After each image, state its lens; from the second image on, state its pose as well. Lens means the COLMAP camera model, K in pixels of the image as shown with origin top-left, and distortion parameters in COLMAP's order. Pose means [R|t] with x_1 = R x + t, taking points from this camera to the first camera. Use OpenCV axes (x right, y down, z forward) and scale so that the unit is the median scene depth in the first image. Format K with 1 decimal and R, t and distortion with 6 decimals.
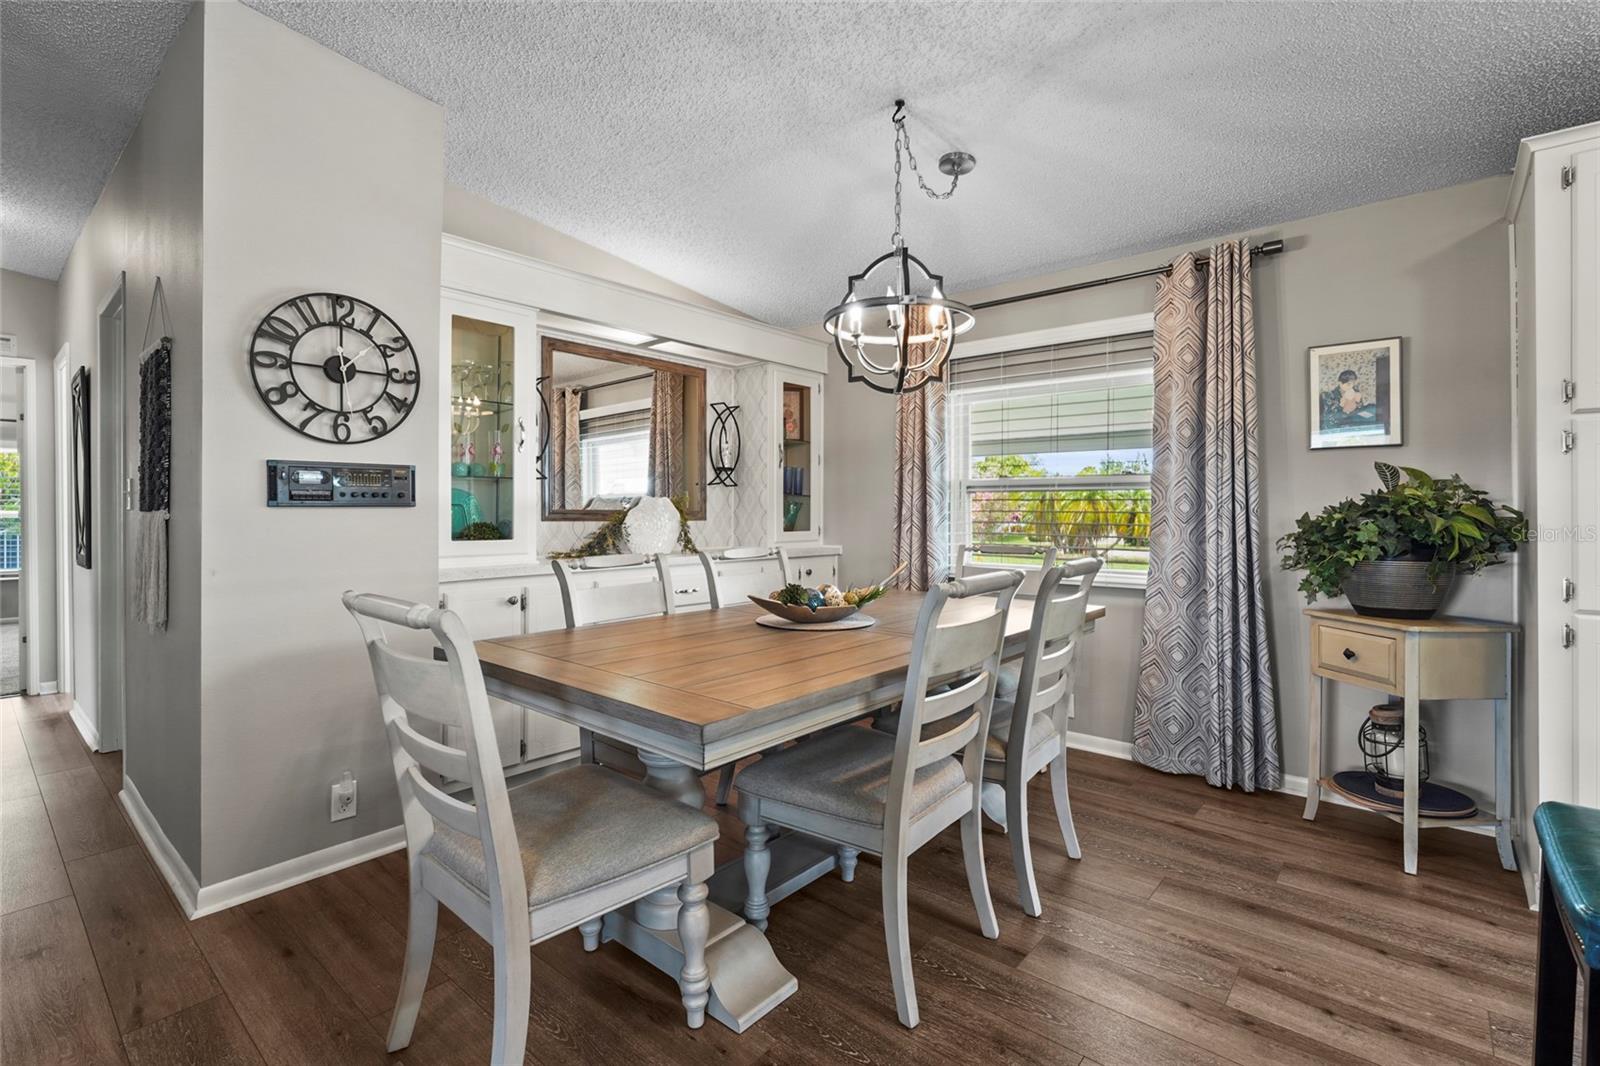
lens RADIAL K [[732.1, 0, 798.2], [0, 732.1, 516.6], [0, 0, 1]] dist [-0.002901, 0.001438]
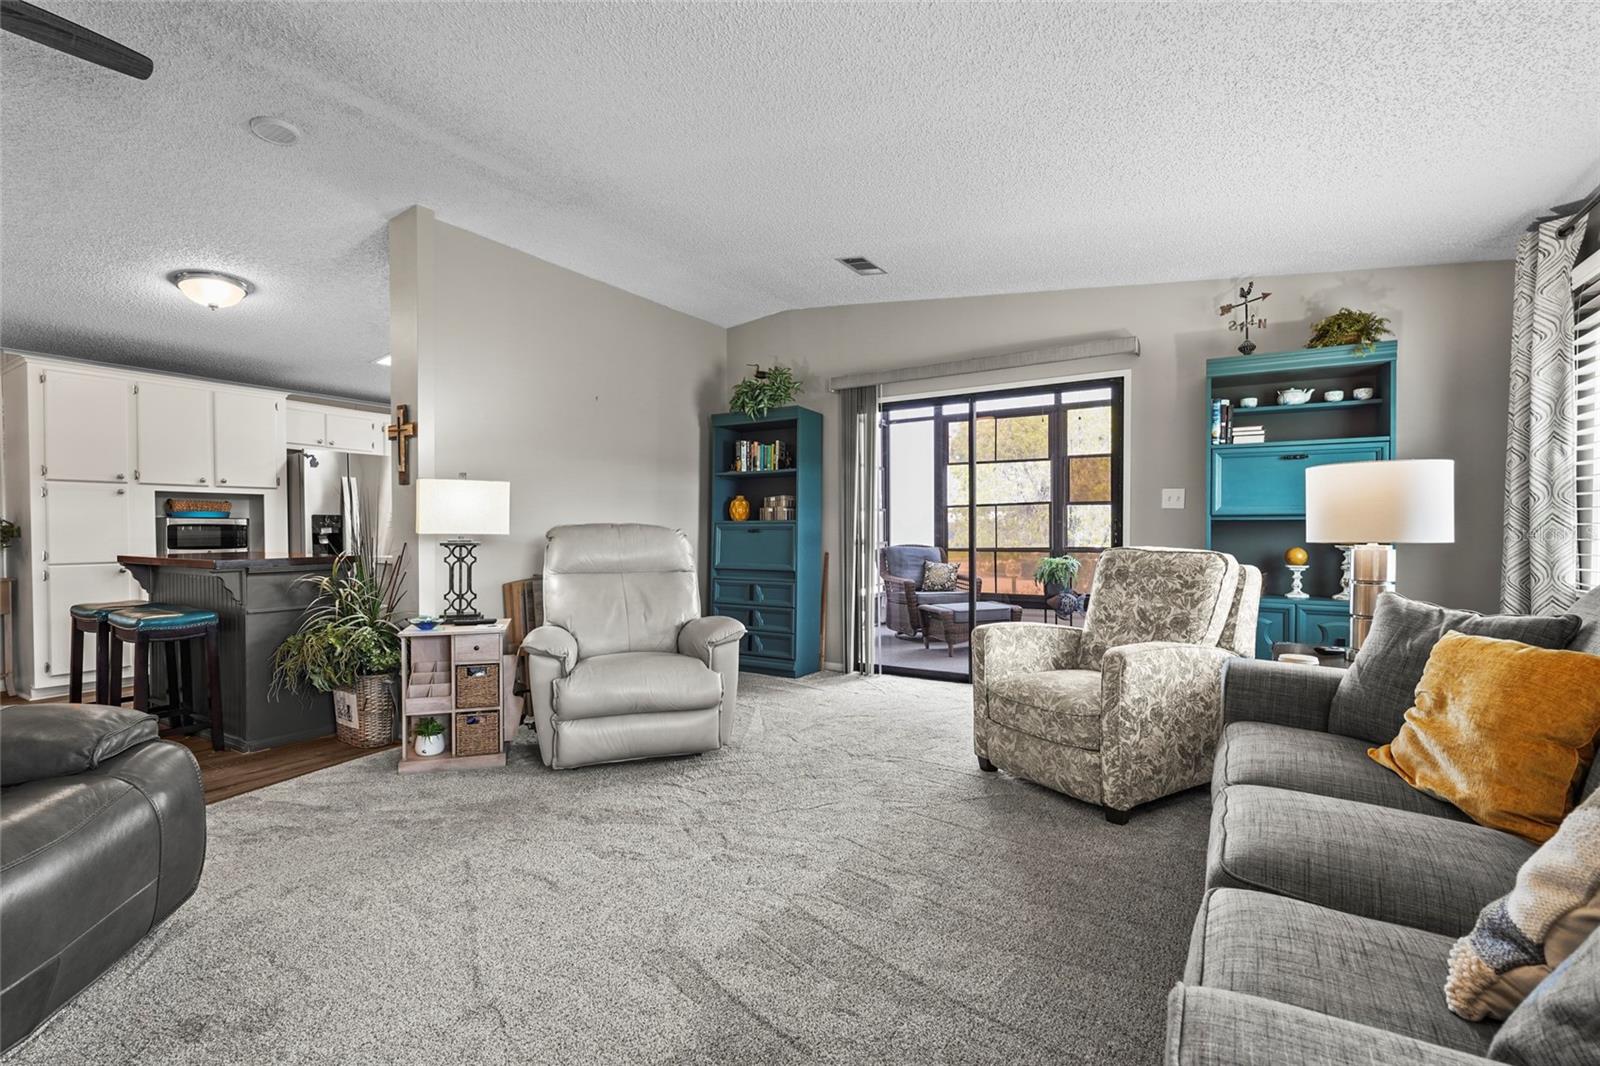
lens RADIAL K [[732.1, 0, 808.5], [0, 732.1, 535.6], [0, 0, 1]] dist [-0.002901, 0.001438]
pose [[-0.143163, -0.008060, 0.989666, -1.314643], [0.009020, 0.999915, 0.009449, 0.028748], [-0.989658, 0.010279, -0.143079, -0.884832]]
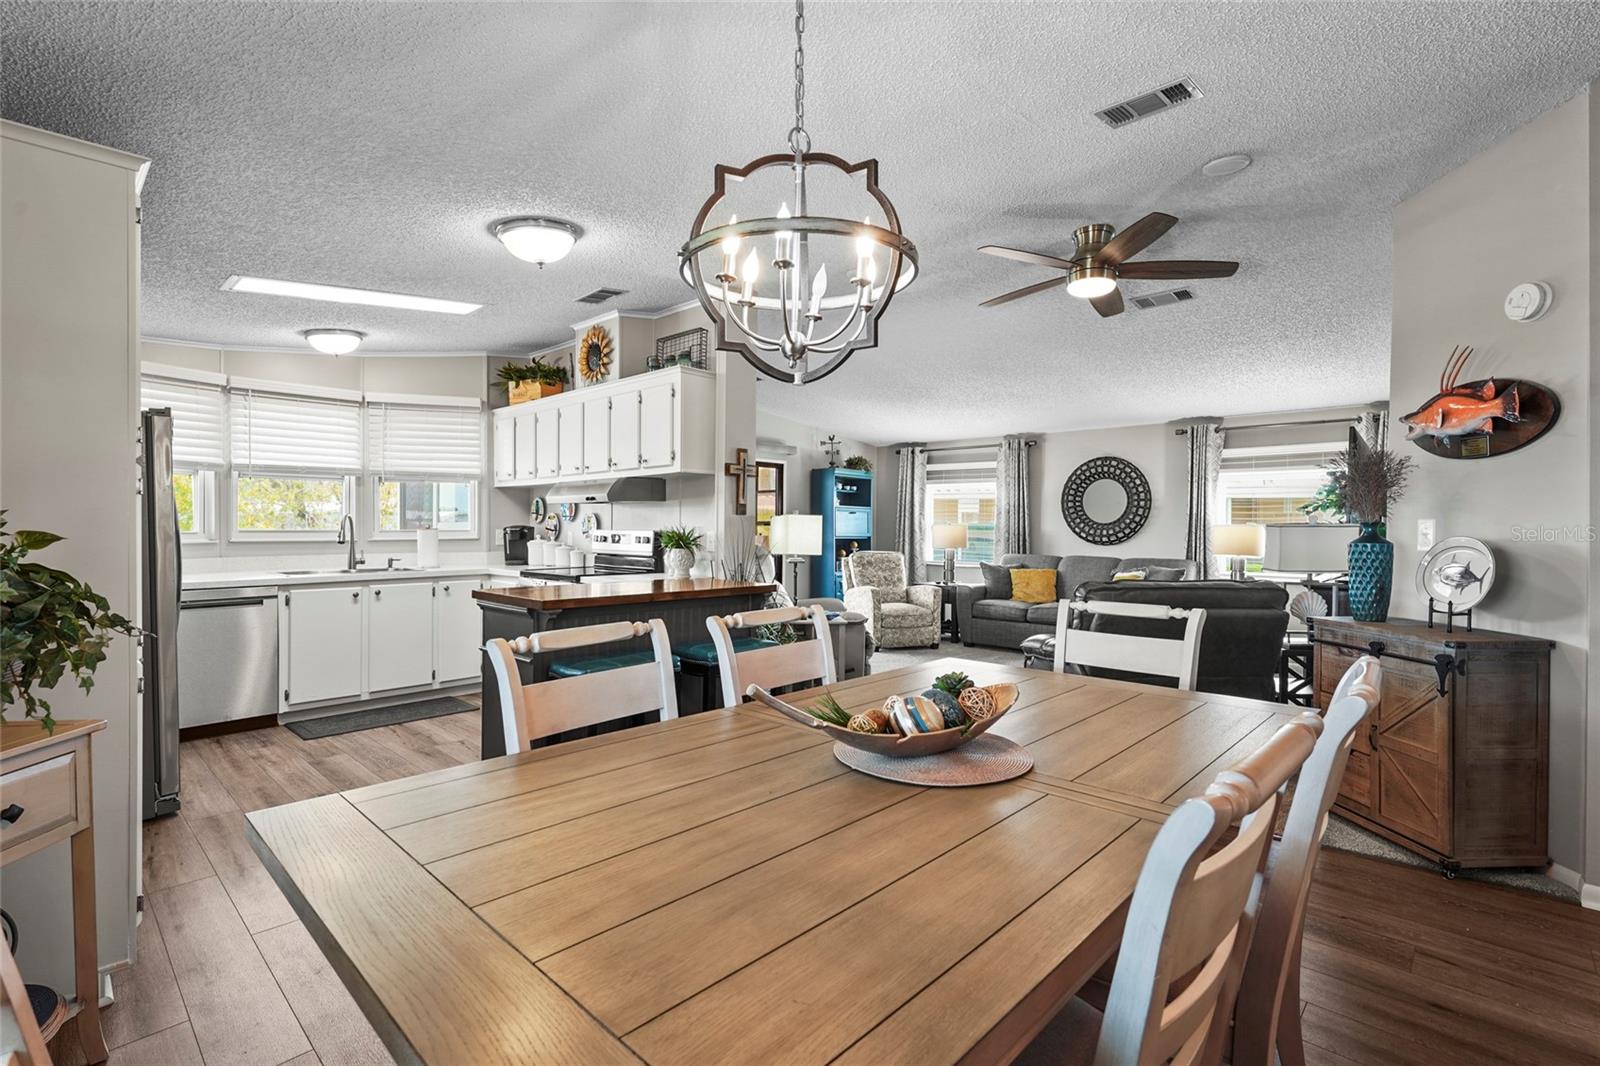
lens RADIAL K [[732.1, 0, 805.9], [0, 732.1, 529.1], [0, 0, 1]] dist [-0.002901, 0.001438]
pose [[-0.999169, -0.003587, 0.040607, 0.099160], [-0.003401, 0.999983, 0.004648, -0.044106], [-0.040623, 0.004506, -0.999164, 1.567022]]
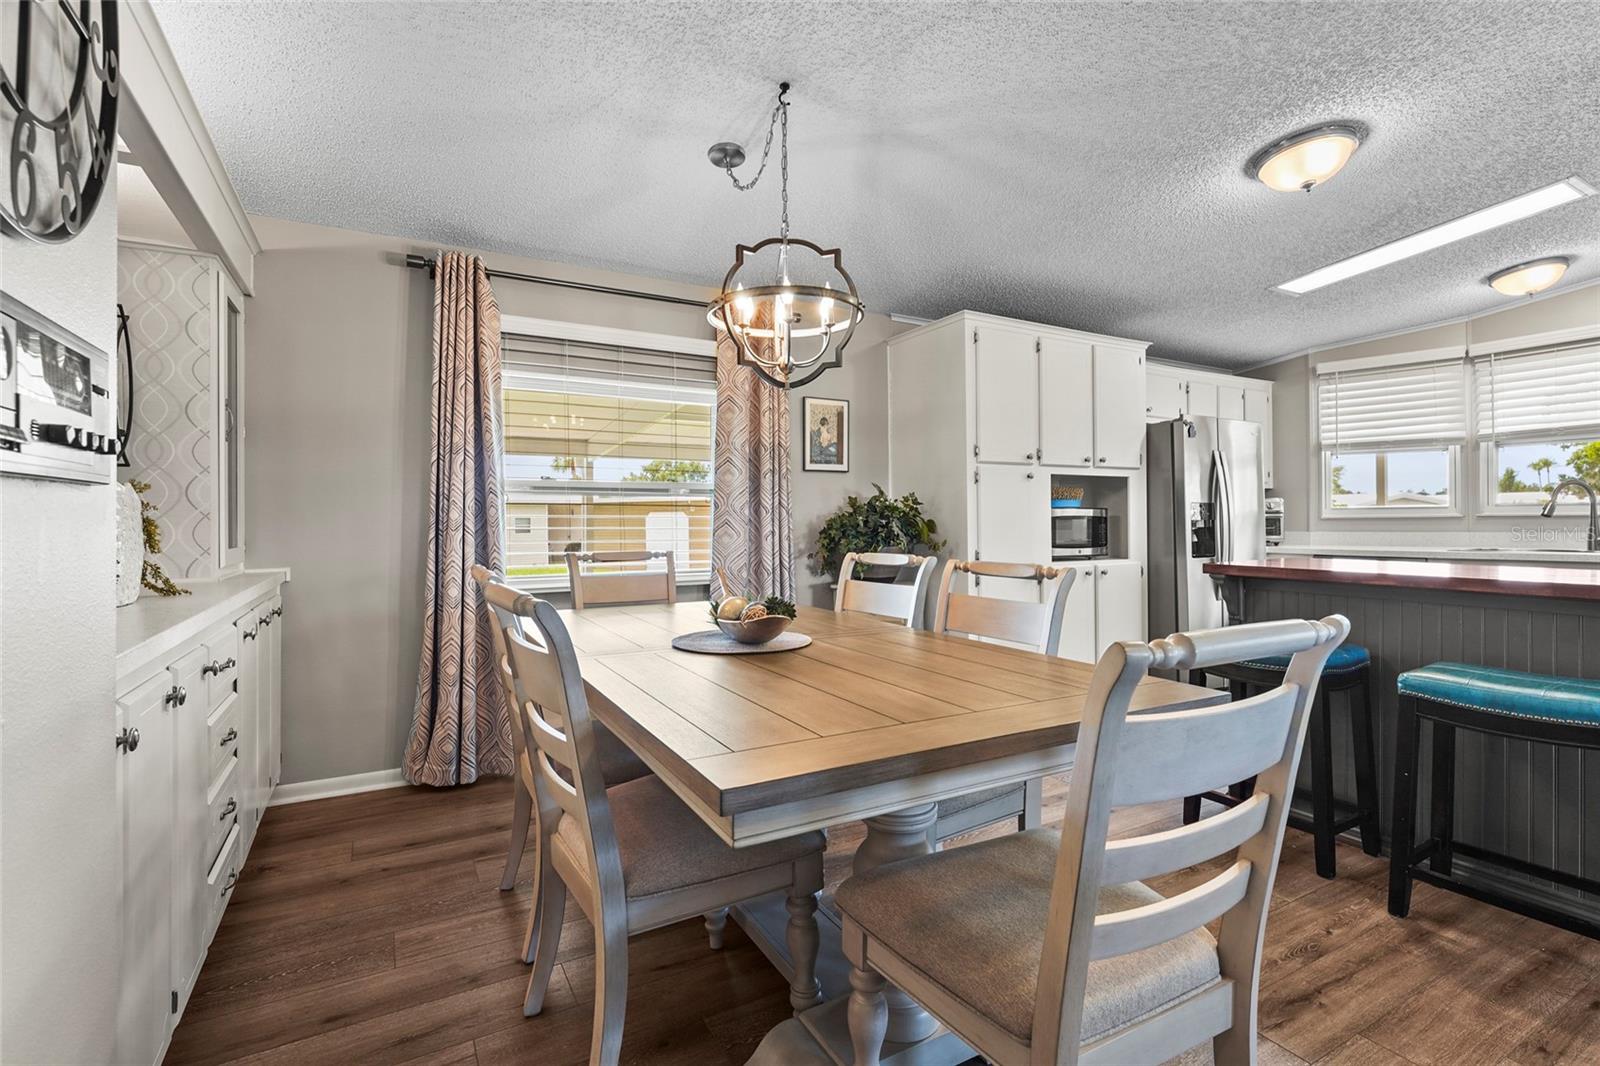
lens RADIAL K [[732.1, 0, 797.6], [0, 732.1, 516.5], [0, 0, 1]] dist [-0.002901, 0.001438]
pose [[0.345108, -0.000441, 0.938563, -0.721993], [0.008542, 0.999960, -0.002671, -0.000867], [-0.938524, 0.008939, 0.345098, 0.635293]]
